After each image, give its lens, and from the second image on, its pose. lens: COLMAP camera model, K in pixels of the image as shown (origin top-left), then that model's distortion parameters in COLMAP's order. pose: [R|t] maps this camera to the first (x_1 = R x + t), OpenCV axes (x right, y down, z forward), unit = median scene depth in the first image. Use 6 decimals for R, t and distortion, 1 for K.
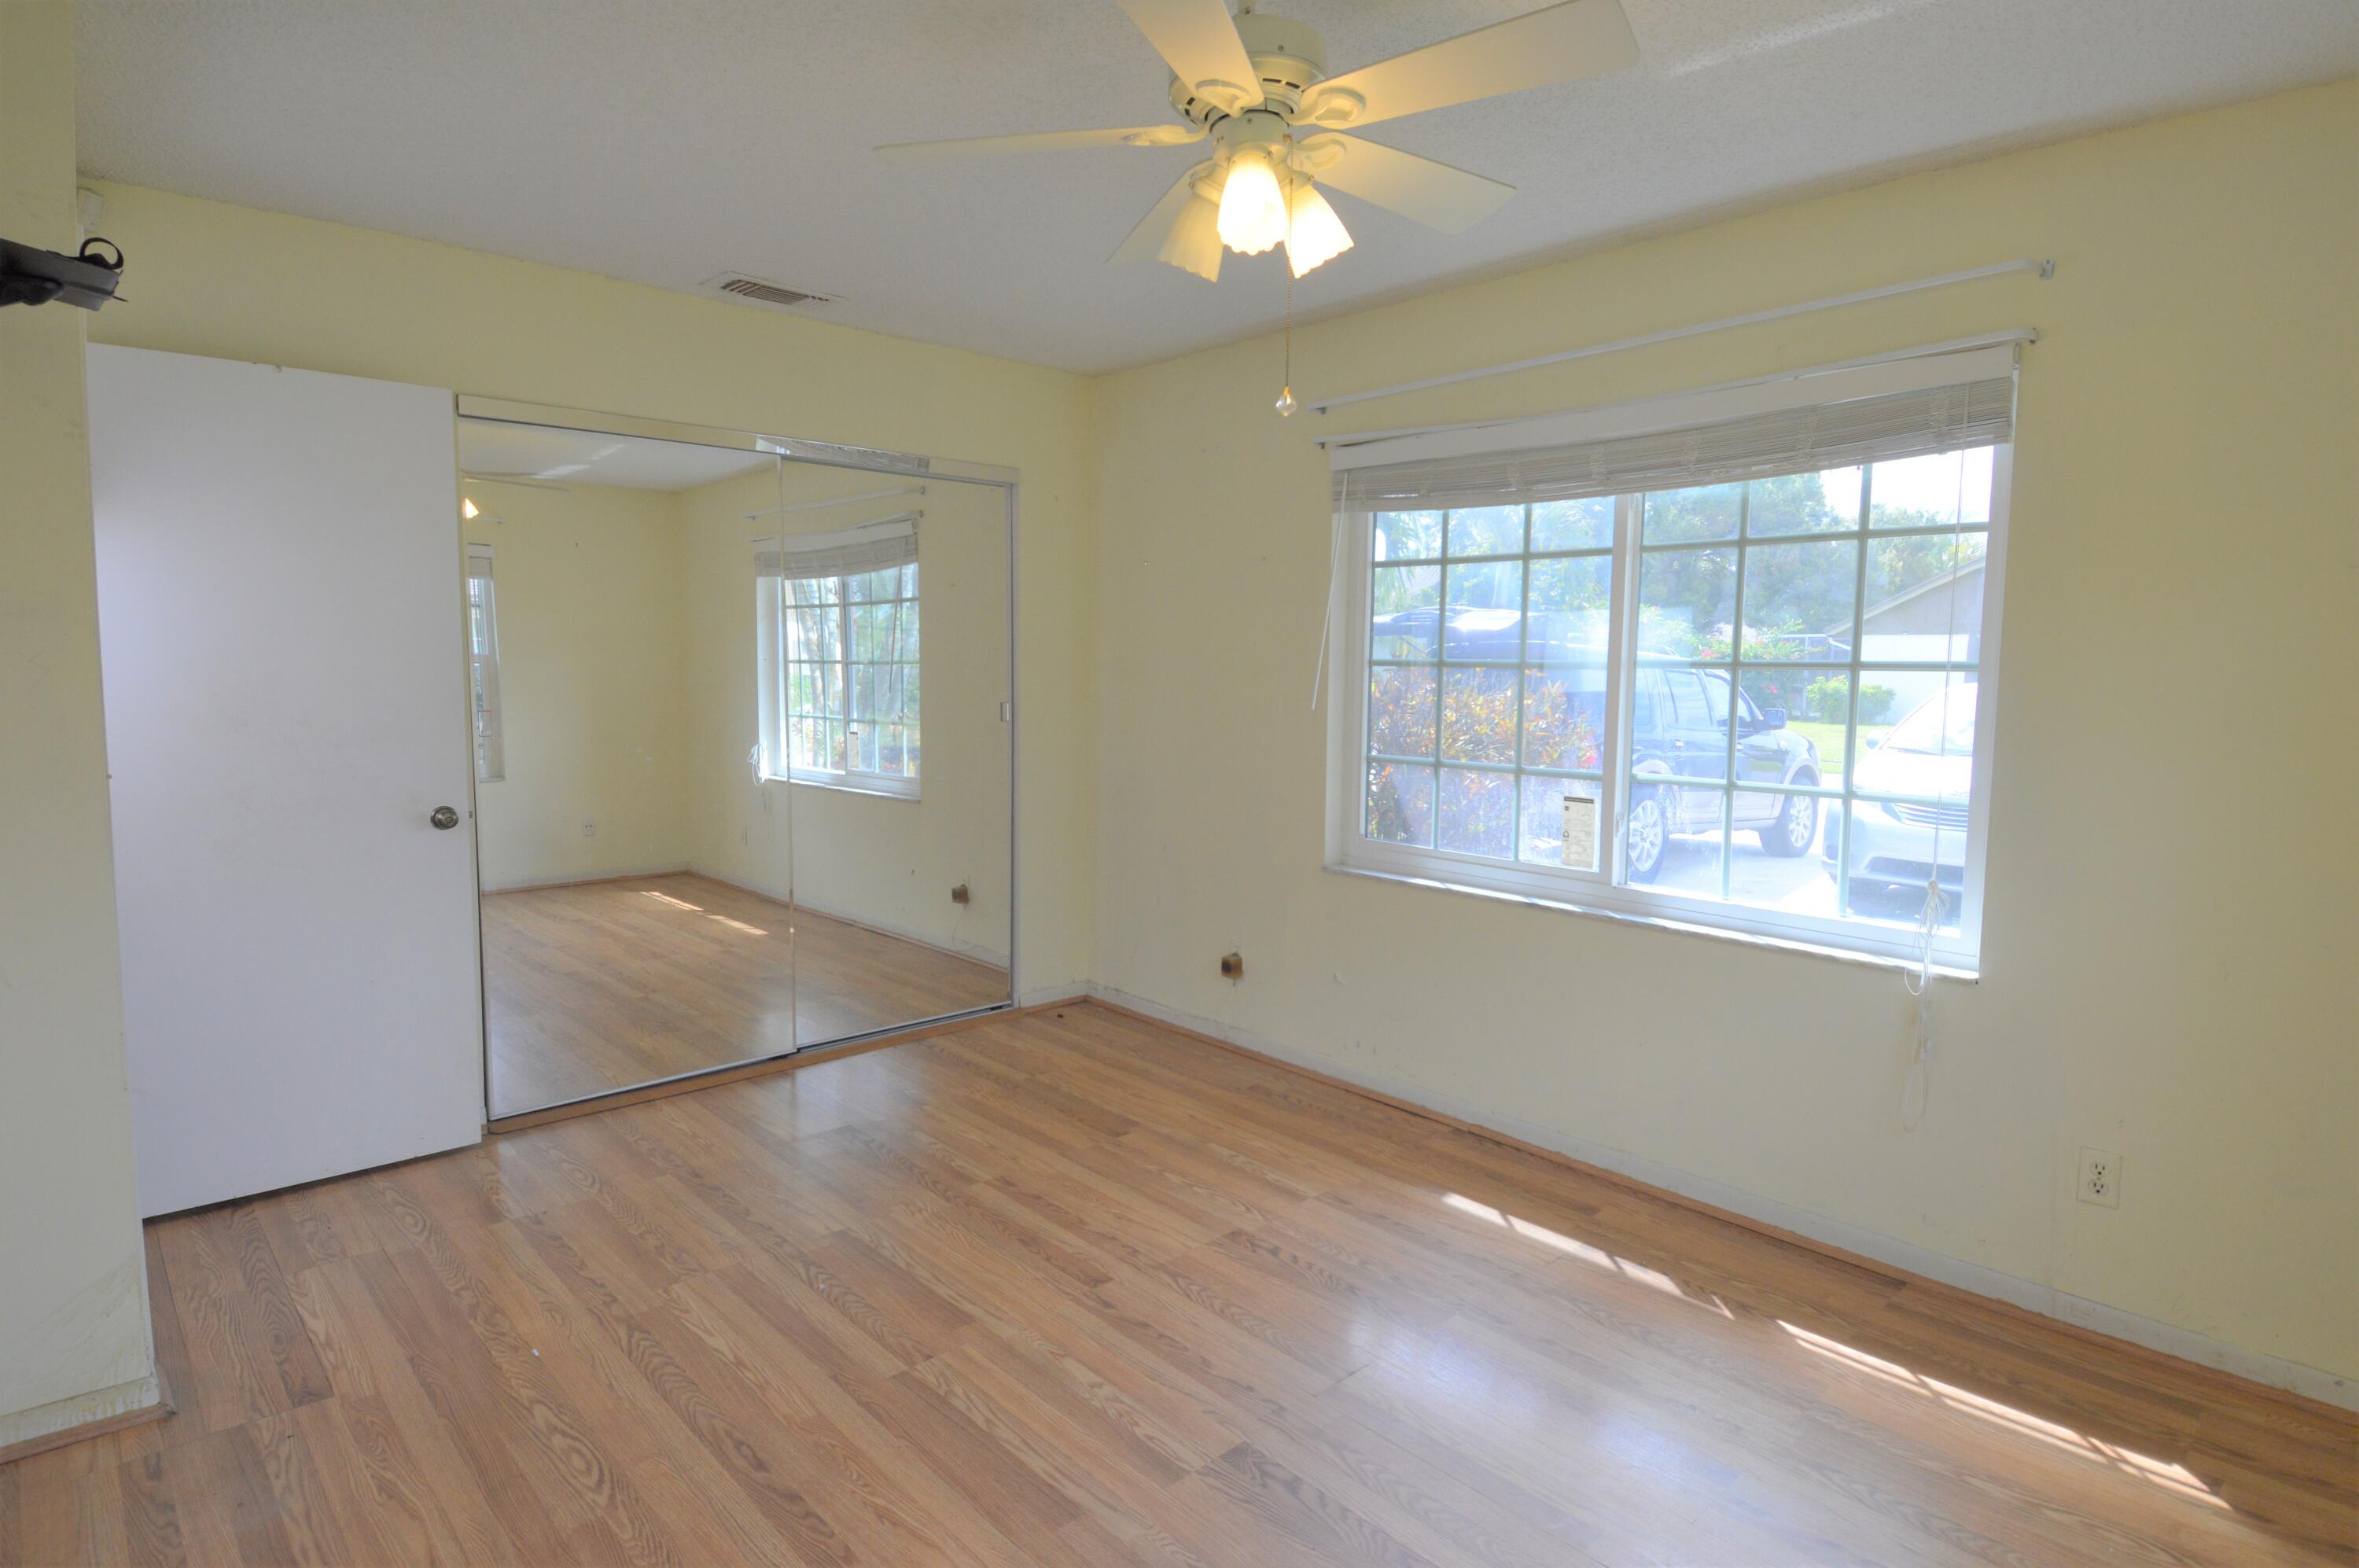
lens RADIAL K [[1248.0, 0, 1188.0], [0, 1248.0, 781.1], [0, 0, 1]] dist [-0.003023, -0.007989]
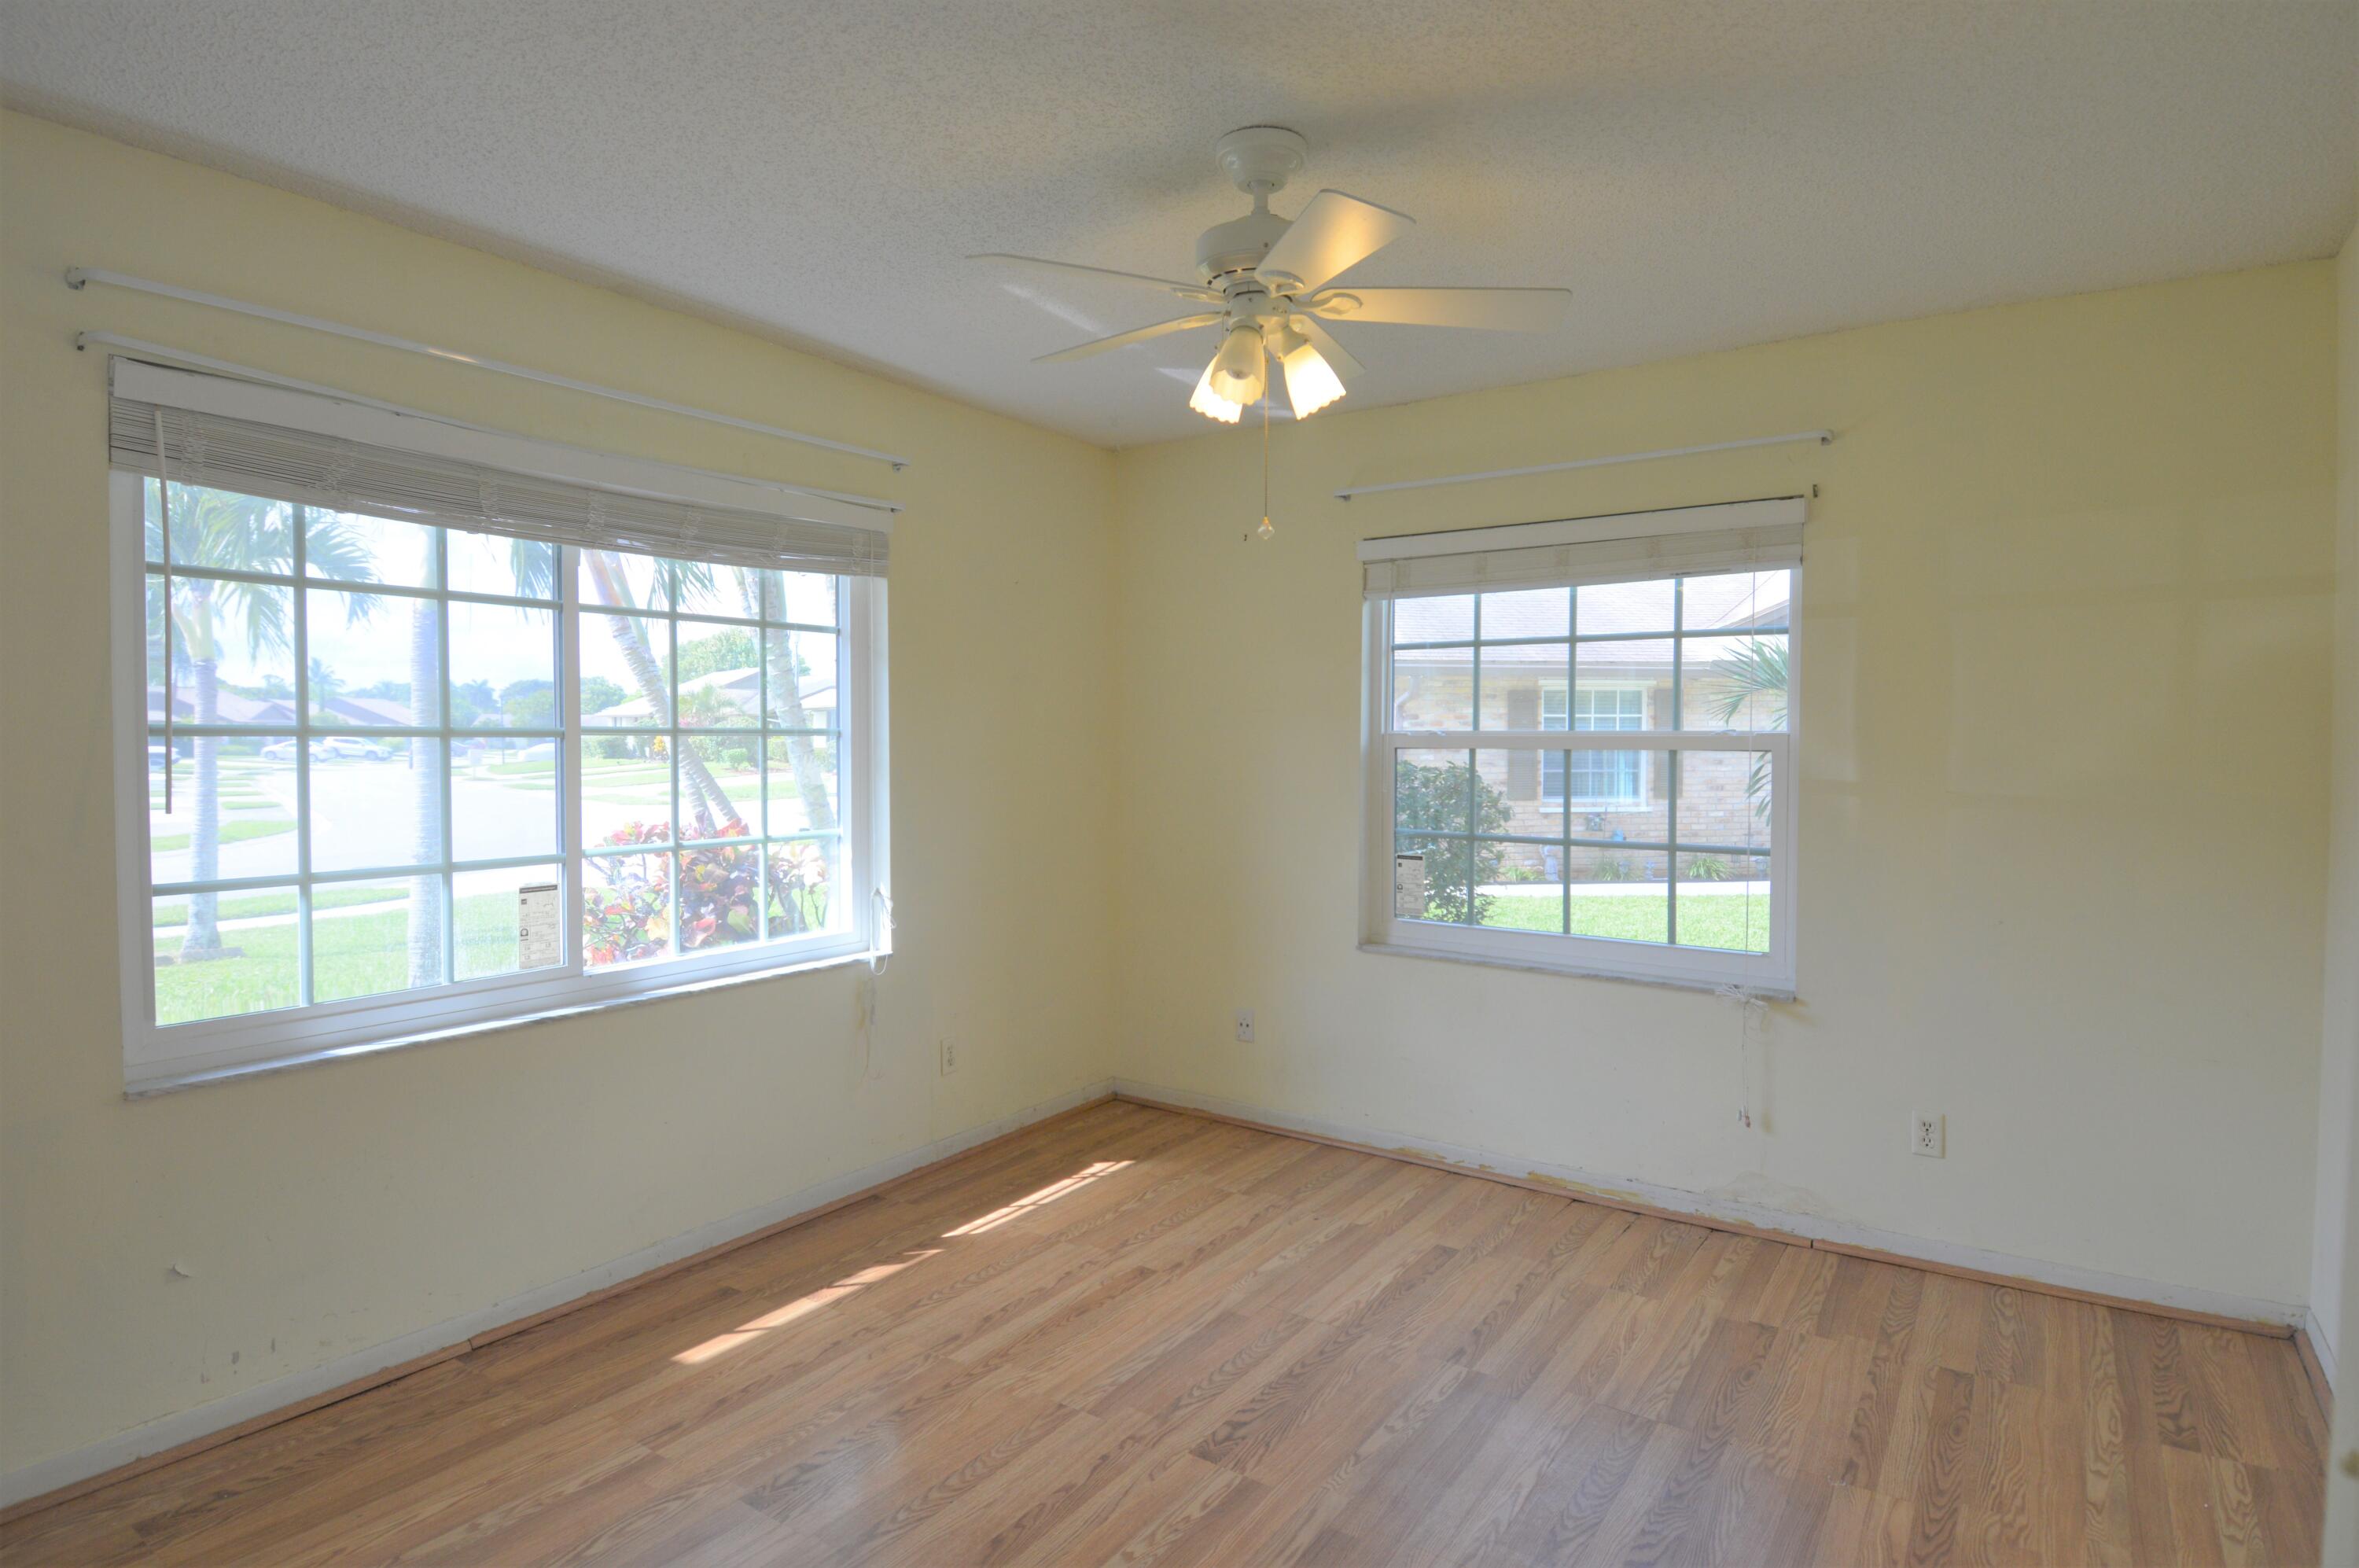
lens RADIAL K [[1248.0, 0, 1186.9], [0, 1248.0, 778.1], [0, 0, 1]] dist [-0.003023, -0.007989]
pose [[-0.228134, -0.044794, 0.972599, -0.706887], [0.088279, 0.993875, 0.066480, -0.089480], [-0.969619, 0.101026, -0.222782, 0.853563]]
